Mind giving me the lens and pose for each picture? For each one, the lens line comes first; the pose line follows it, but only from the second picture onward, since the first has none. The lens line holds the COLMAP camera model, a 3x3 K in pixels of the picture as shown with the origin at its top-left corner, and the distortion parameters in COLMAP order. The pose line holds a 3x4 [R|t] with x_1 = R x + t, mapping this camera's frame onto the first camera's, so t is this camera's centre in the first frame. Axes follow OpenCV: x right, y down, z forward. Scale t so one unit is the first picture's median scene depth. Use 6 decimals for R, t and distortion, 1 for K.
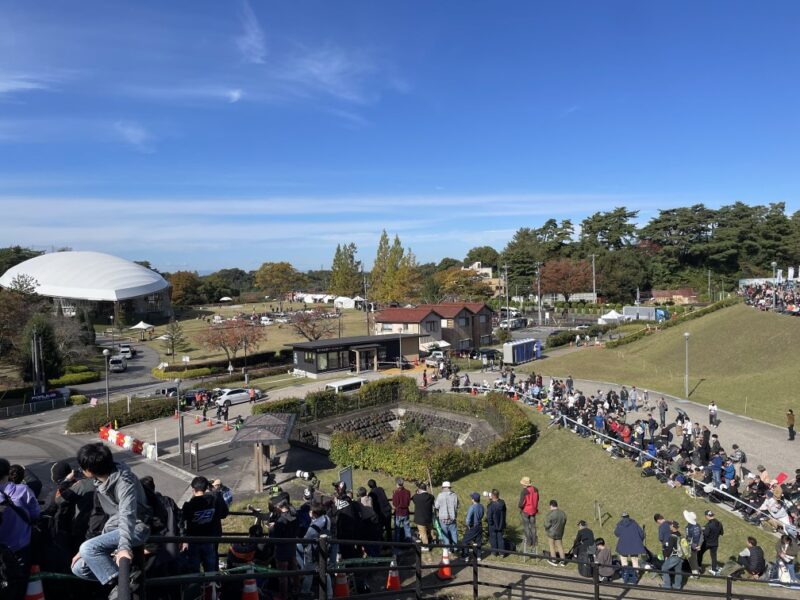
lens RADIAL K [[592.3, 0, 400.0], [0, 592.3, 300.0], [0, 0, 1]] dist [0.084425, -0.117349]
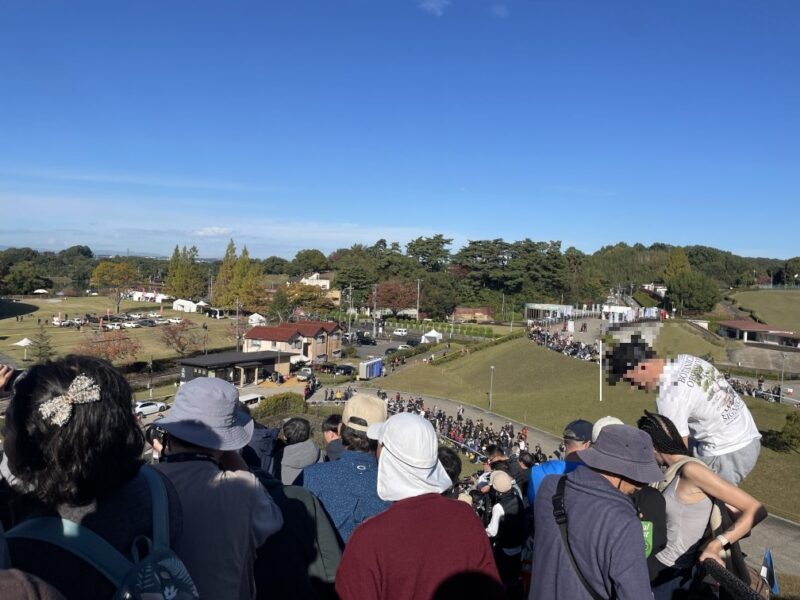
lens RADIAL K [[592.3, 0, 400.0], [0, 592.3, 300.0], [0, 0, 1]] dist [0.084425, -0.117349]
pose [[0.951209, 0.052354, 0.304074, -0.112112], [-0.055399, 0.998463, 0.001389, -0.055394], [-0.303534, -0.018166, 0.952647, -0.189069]]
